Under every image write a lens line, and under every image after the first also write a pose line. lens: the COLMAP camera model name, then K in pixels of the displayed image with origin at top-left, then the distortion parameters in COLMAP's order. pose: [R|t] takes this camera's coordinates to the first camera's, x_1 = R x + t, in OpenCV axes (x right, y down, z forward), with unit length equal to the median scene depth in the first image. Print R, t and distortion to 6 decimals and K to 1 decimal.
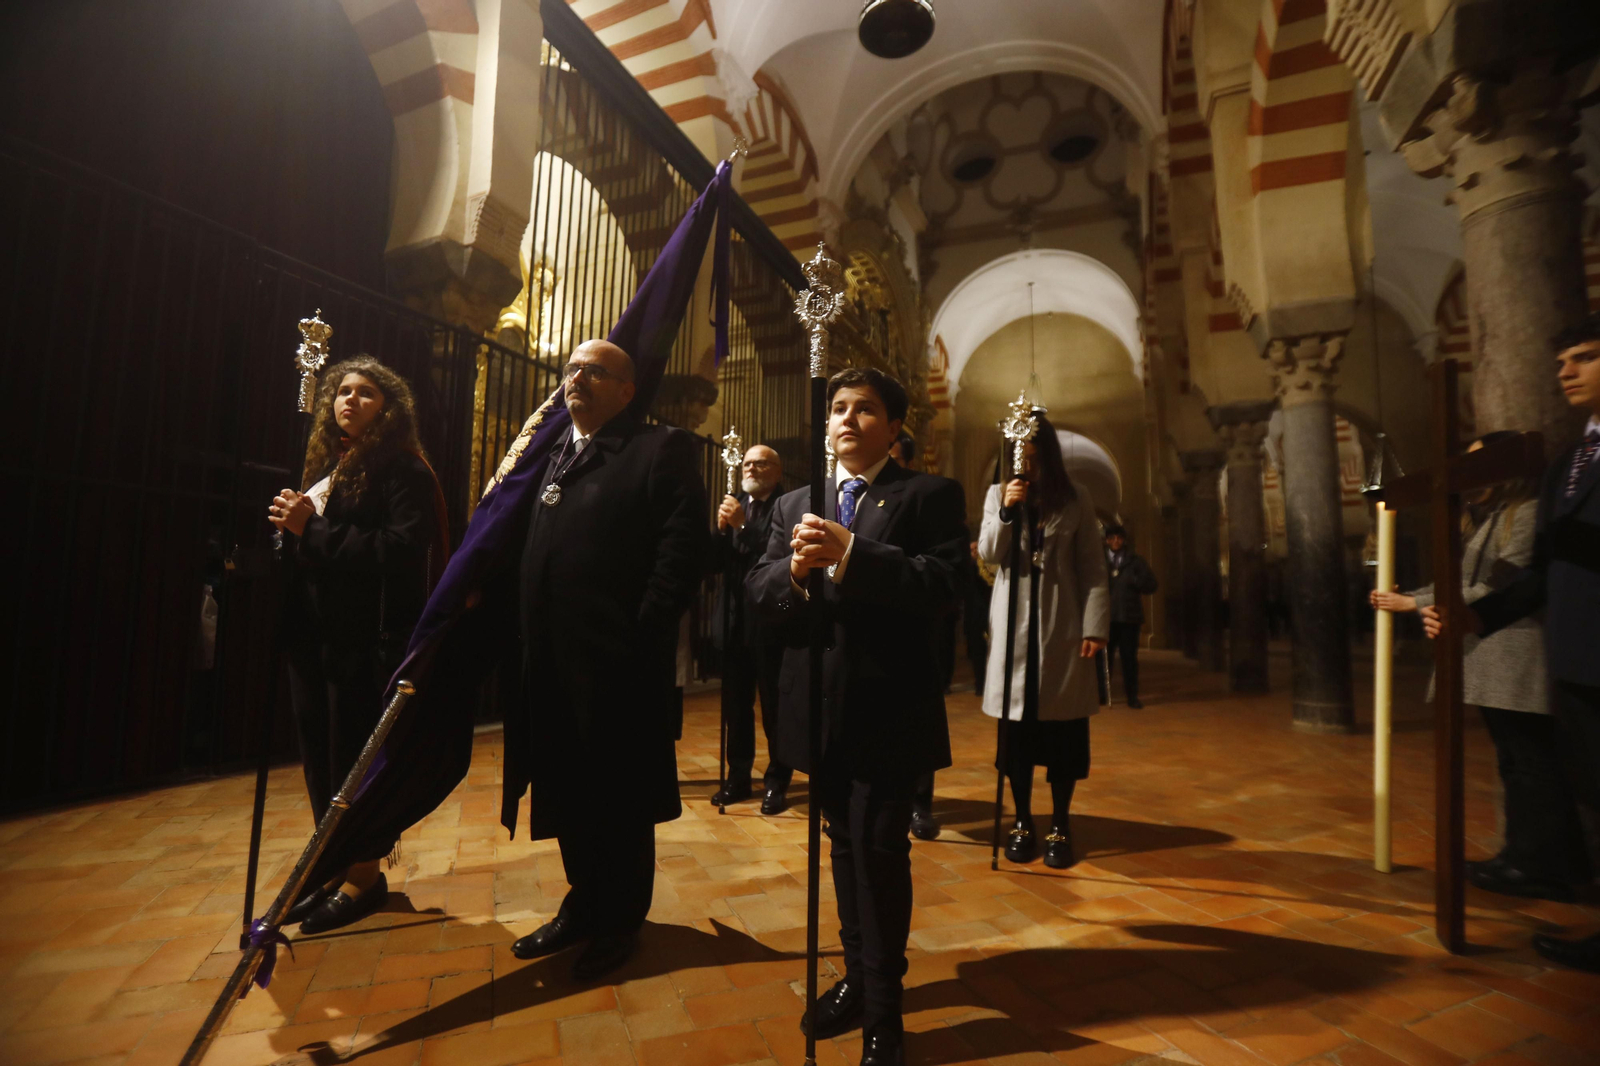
lens RADIAL K [[734.9, 0, 793.3], [0, 734.9, 538.3], [0, 0, 1]] dist [-0.066487, 0.025925]
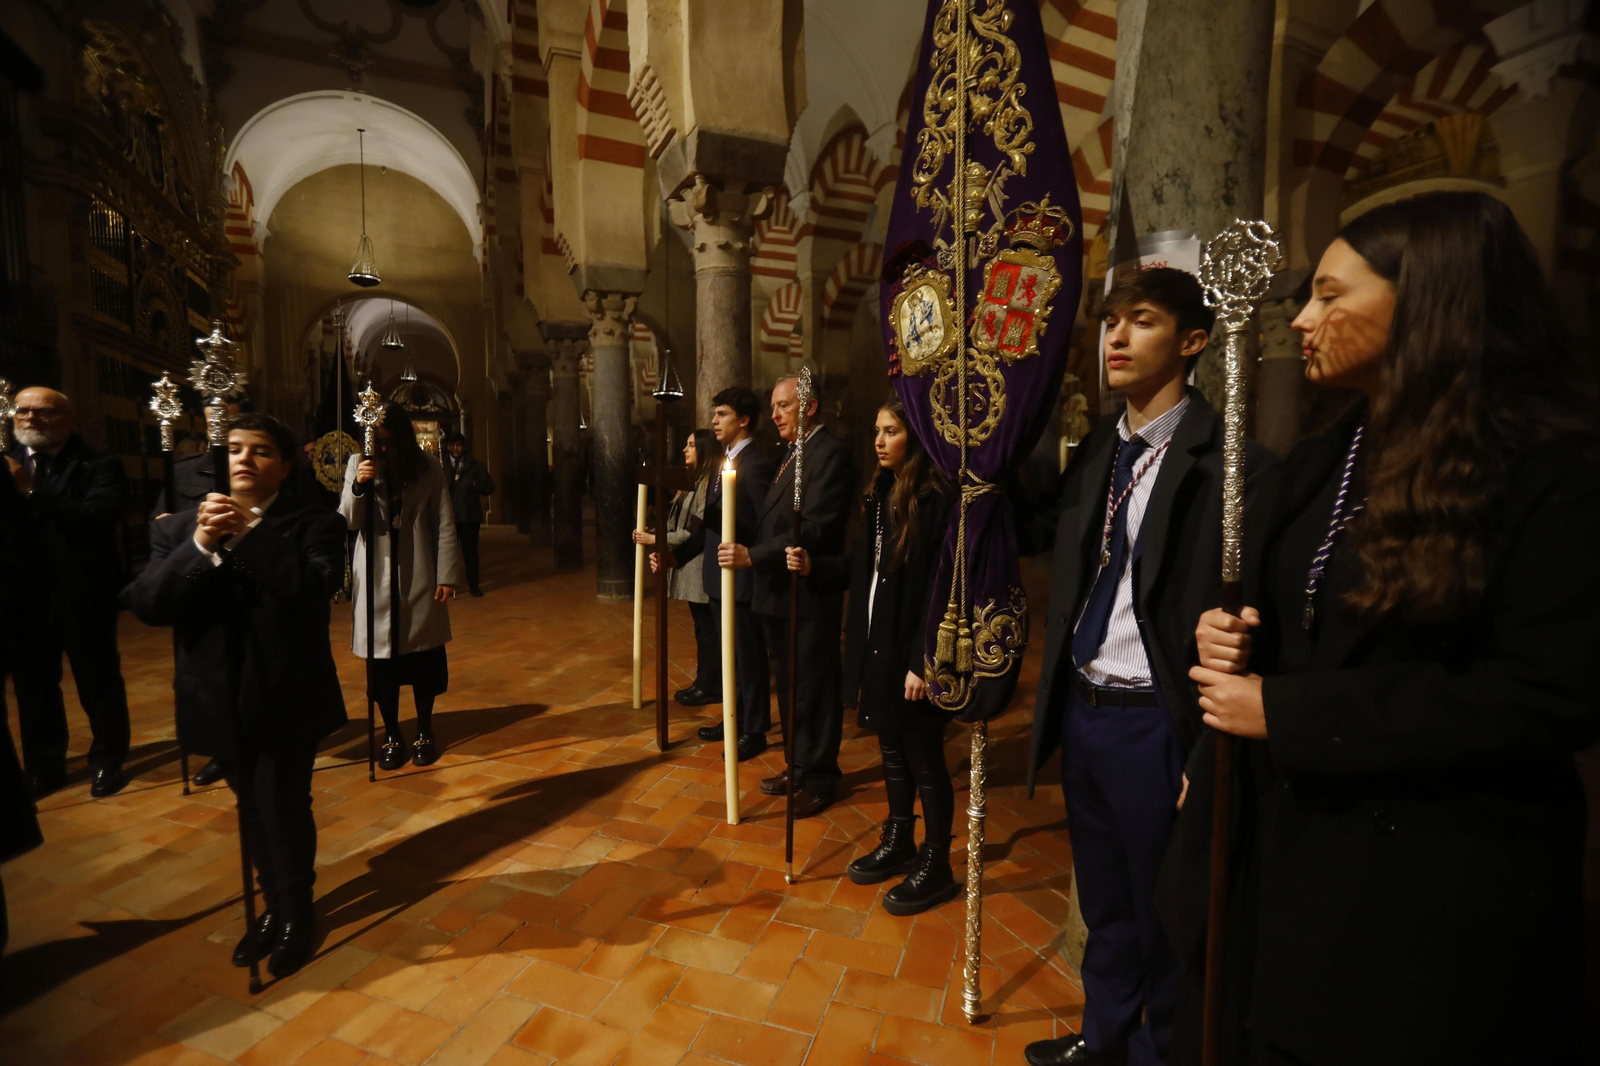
lens RADIAL K [[734.9, 0, 793.3], [0, 734.9, 538.3], [0, 0, 1]] dist [-0.066487, 0.025925]
pose [[0.657816, -0.085260, 0.748337, -0.058220], [-0.058562, 0.984774, 0.163676, -0.086401], [-0.750898, -0.151493, 0.642807, -0.117130]]
